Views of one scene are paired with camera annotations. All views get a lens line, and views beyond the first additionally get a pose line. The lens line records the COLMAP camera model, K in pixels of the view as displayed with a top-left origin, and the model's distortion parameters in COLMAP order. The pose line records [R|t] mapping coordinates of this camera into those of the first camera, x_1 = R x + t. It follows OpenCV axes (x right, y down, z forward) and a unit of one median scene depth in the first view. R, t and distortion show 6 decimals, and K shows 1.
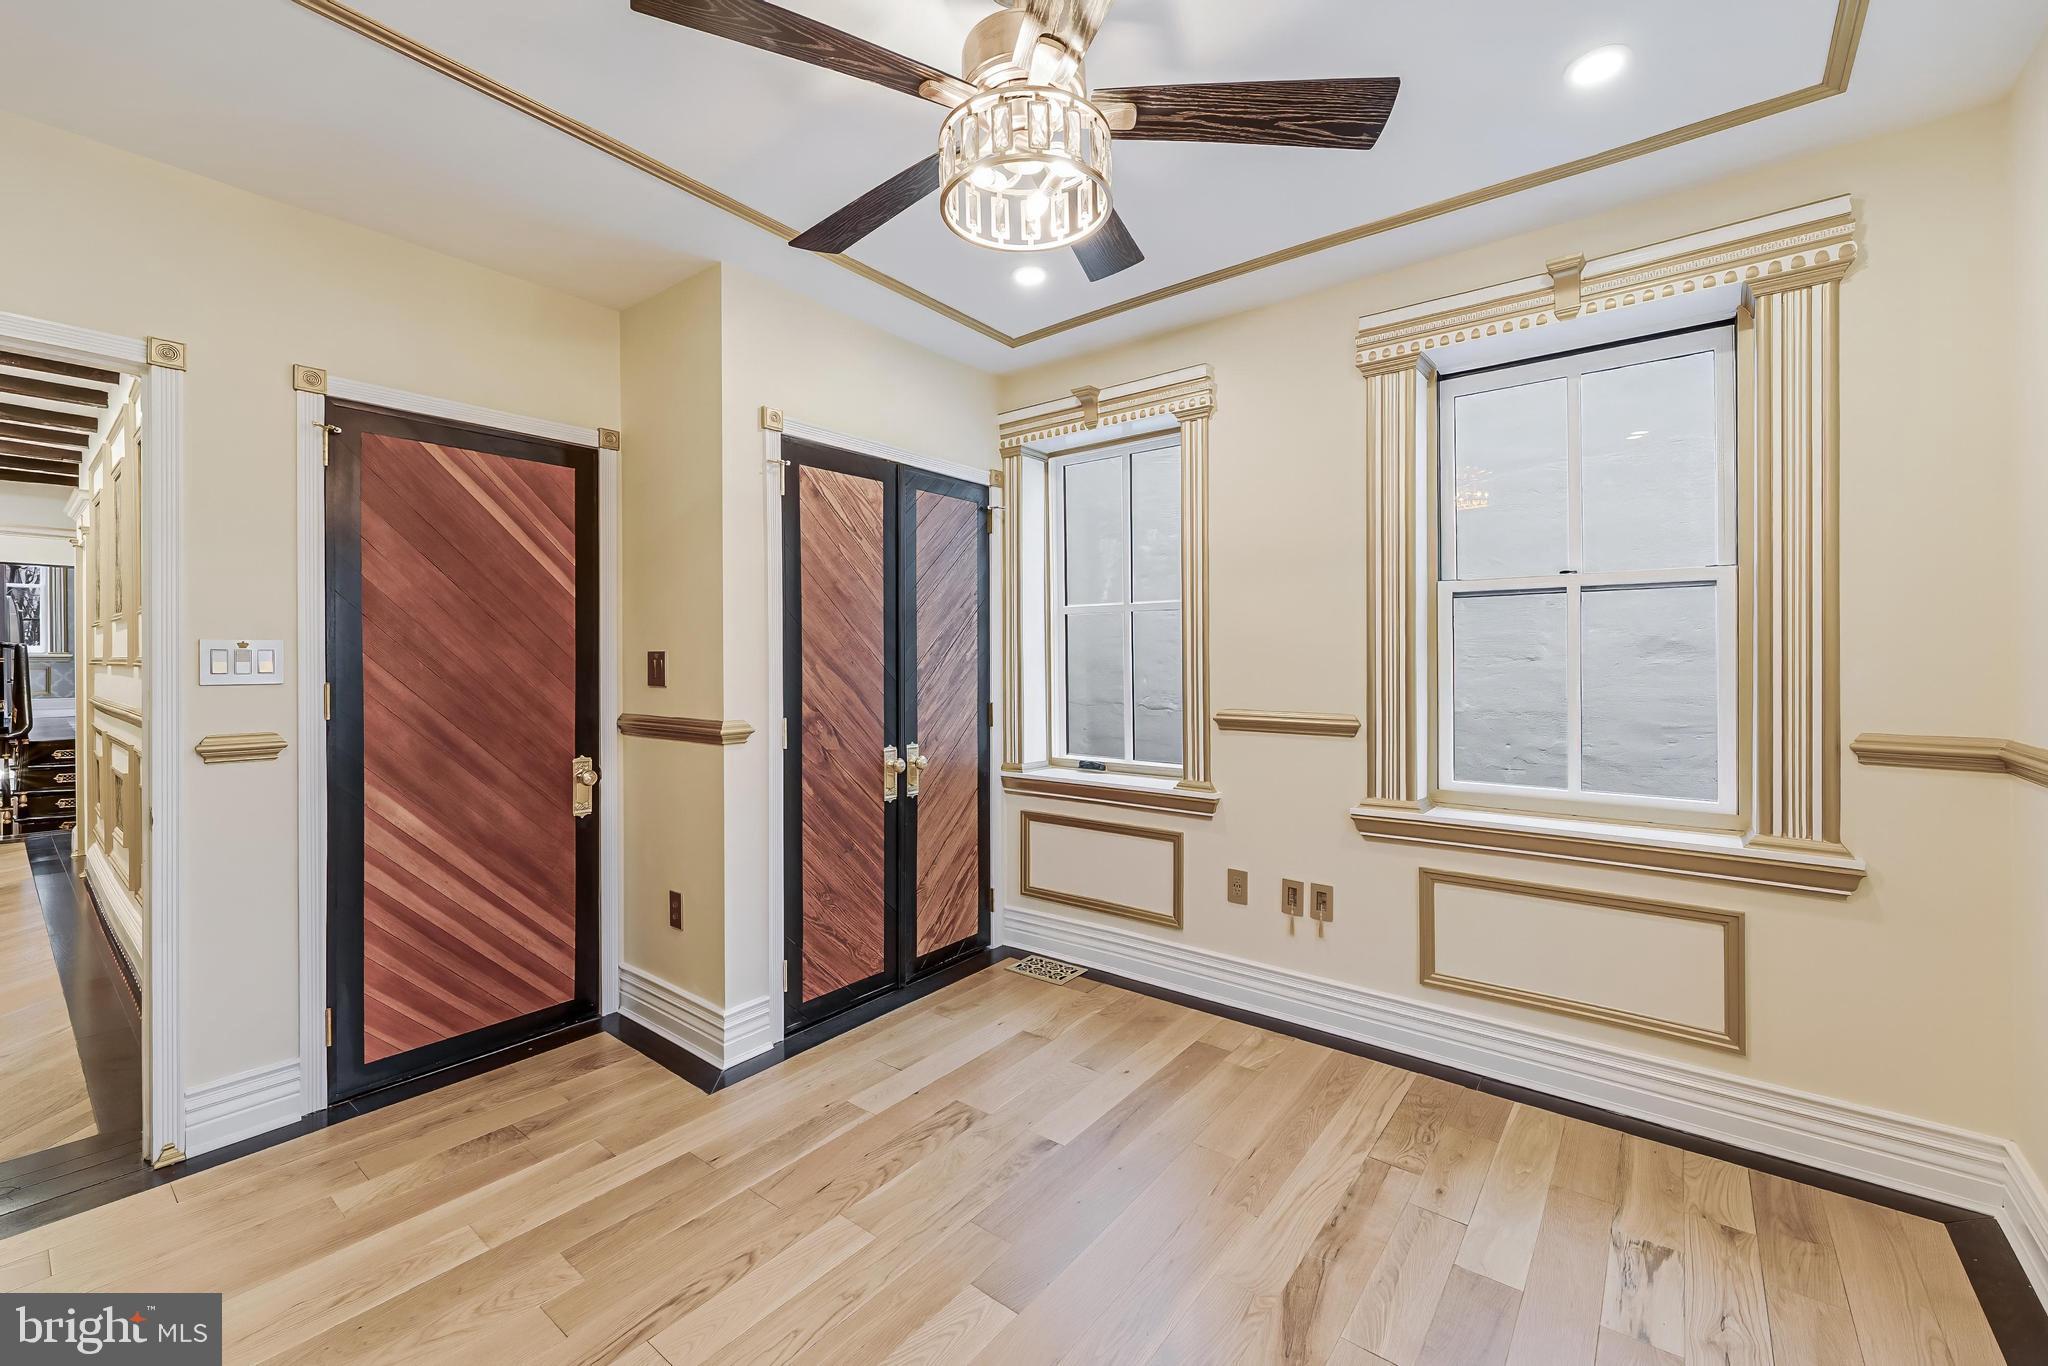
lens RADIAL K [[843.6, 0, 1020.4], [0, 843.6, 656.7], [0, 0, 1]] dist [0.002373, 0.000162]
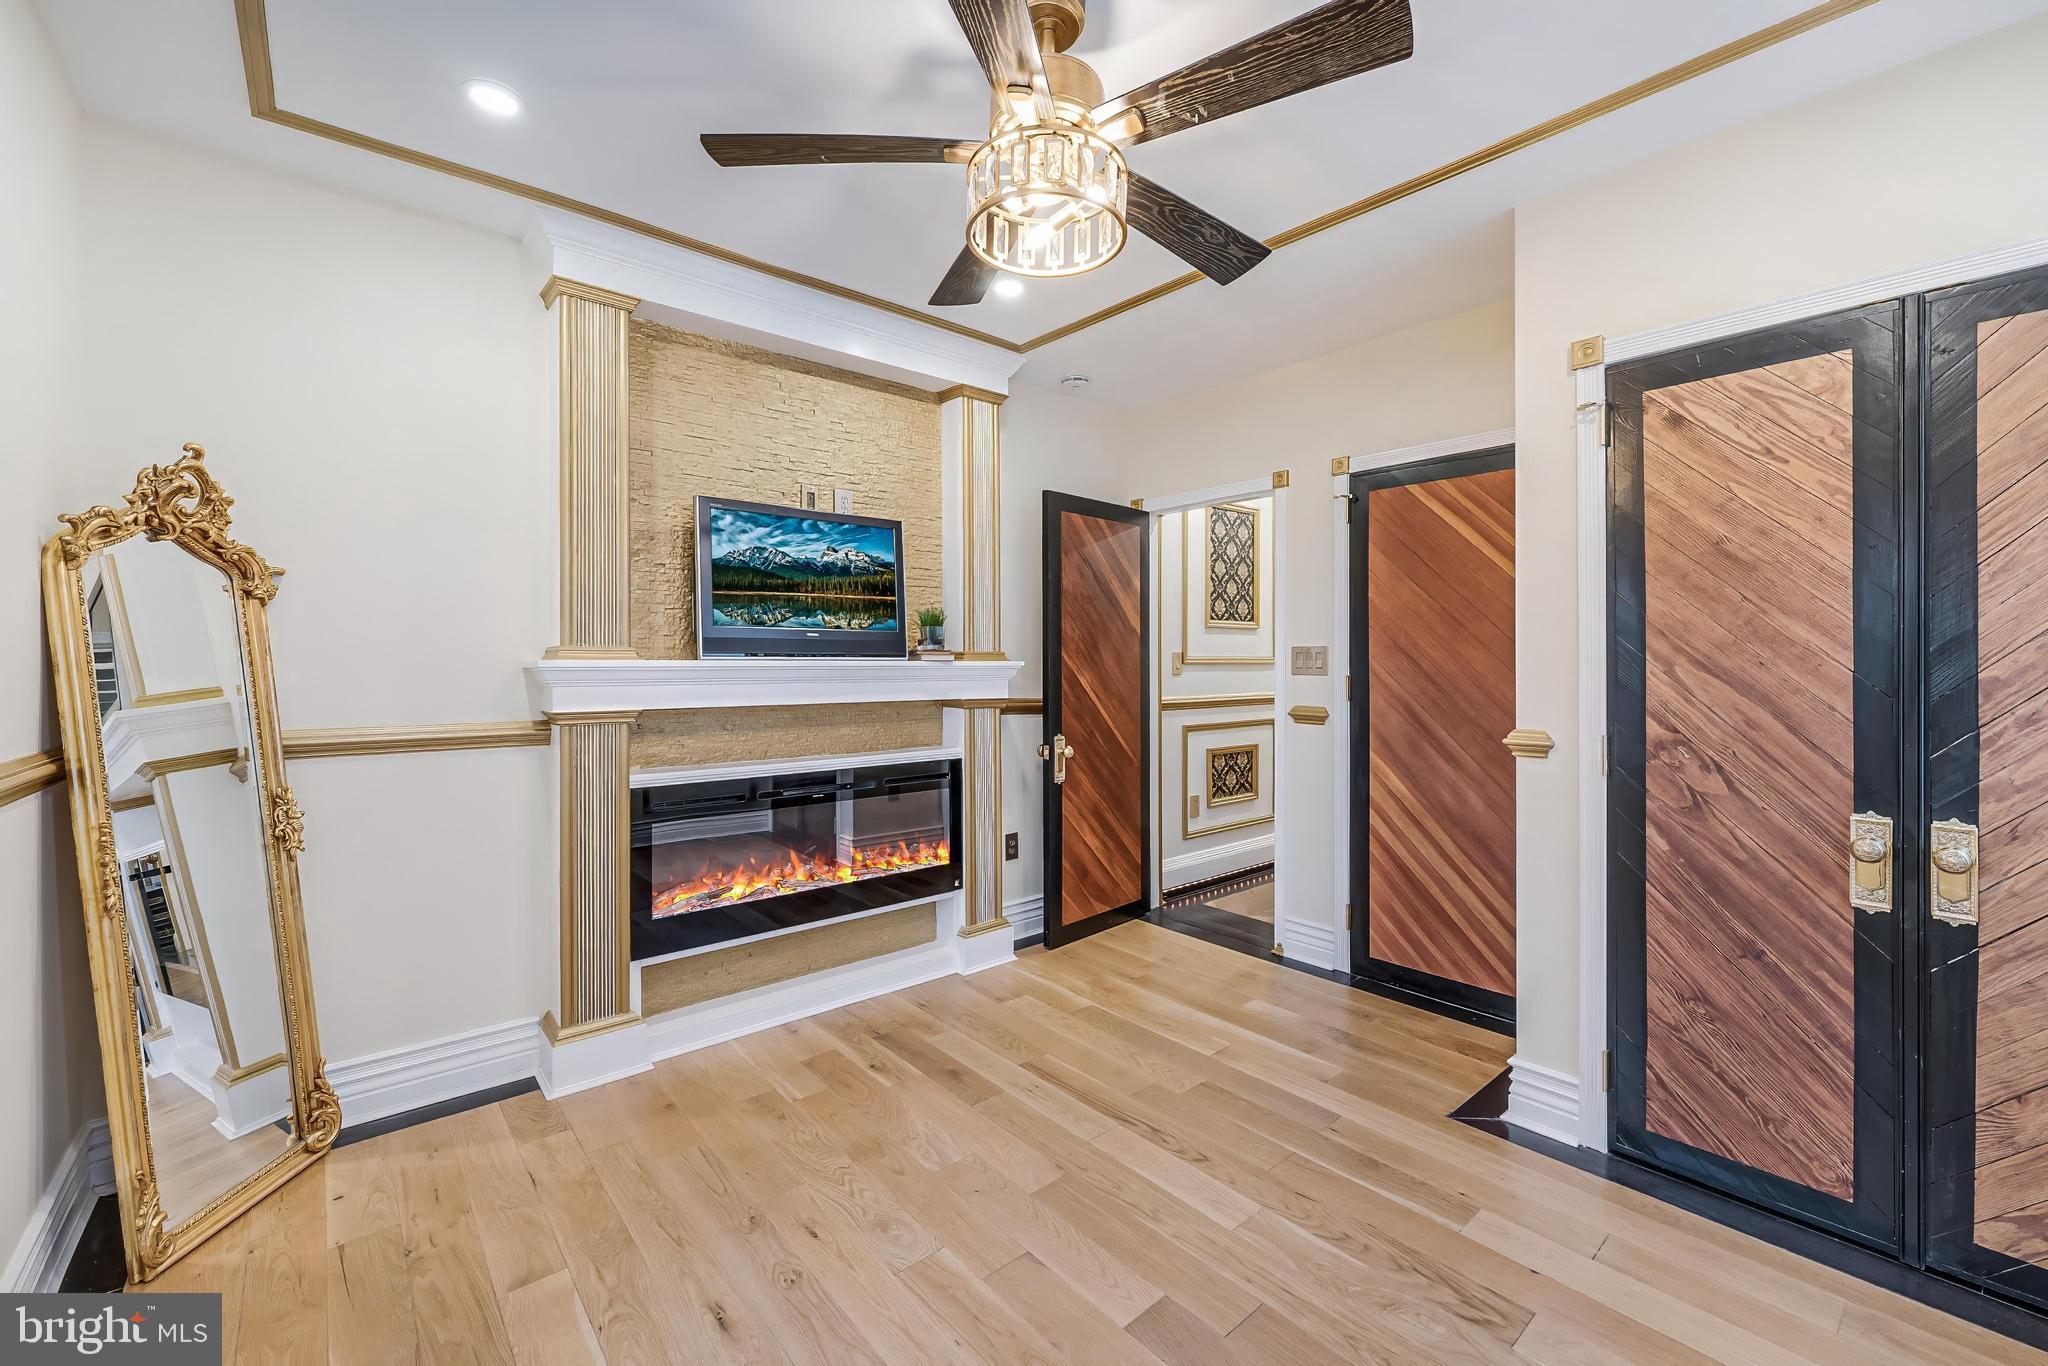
lens RADIAL K [[825.9, 0, 1030.5], [0, 825.9, 668.0], [0, 0, 1]] dist [0.000869, -0.000172]
pose [[-0.180386, 0.009825, -0.983547, 0.556281], [-0.002715, 0.999941, 0.010486, 0.005420], [0.983592, 0.004562, -0.180349, 0.627422]]
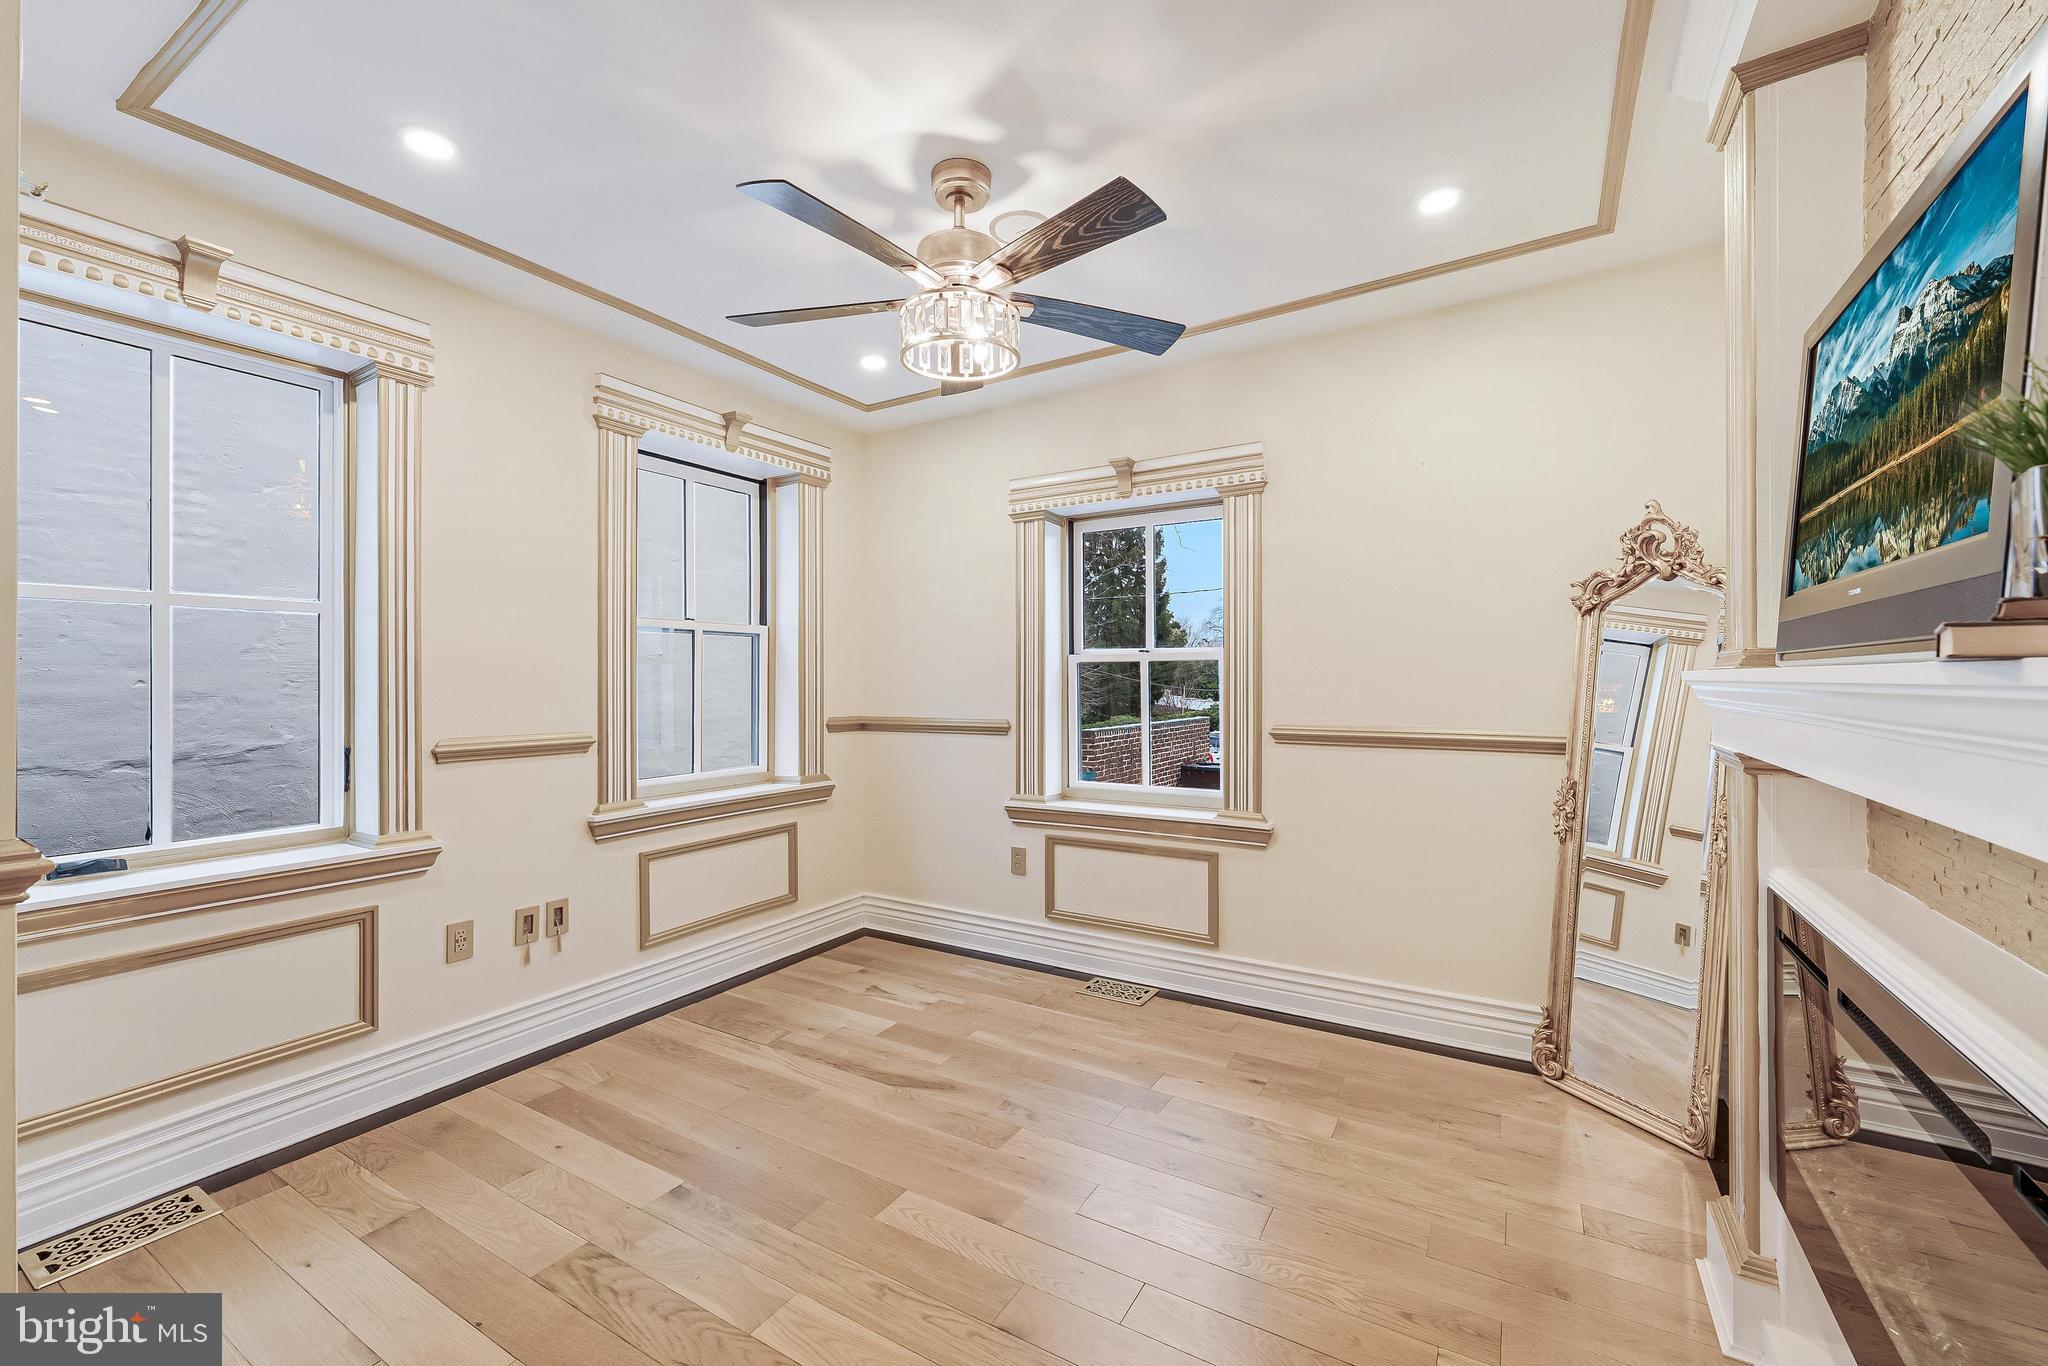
lens RADIAL K [[825.9, 0, 1030.5], [0, 825.9, 668.0], [0, 0, 1]] dist [0.000869, -0.000172]
pose [[-0.134123, 0.020440, 0.990754, -0.751252], [0.012590, 0.999742, -0.018921, 0.011305], [-0.990885, 0.009936, -0.134346, 0.575461]]
